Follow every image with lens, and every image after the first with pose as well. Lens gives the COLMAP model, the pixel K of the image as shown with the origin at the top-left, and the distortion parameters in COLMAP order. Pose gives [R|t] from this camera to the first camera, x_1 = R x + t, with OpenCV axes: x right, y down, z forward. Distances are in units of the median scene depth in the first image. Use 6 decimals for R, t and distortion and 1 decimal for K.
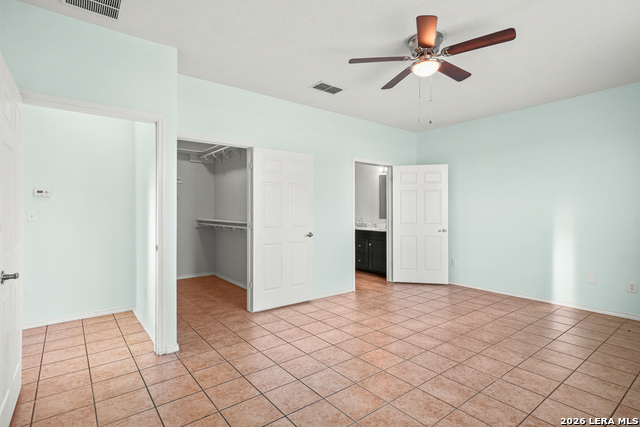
lens RADIAL K [[326.8, 0, 324.3], [0, 326.8, 213.3], [0, 0, 1]] dist [0.019038, -0.001607]
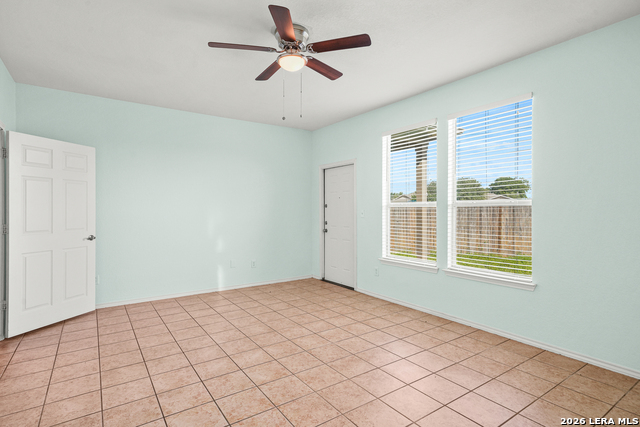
lens RADIAL K [[326.8, 0, 323.1], [0, 326.8, 210.0], [0, 0, 1]] dist [0.019038, -0.001607]
pose [[0.063864, -0.000967, 0.997958, -0.536337], [0.010661, 0.999943, 0.000287, -0.006990], [-0.997902, 0.010621, 0.063870, 0.704099]]
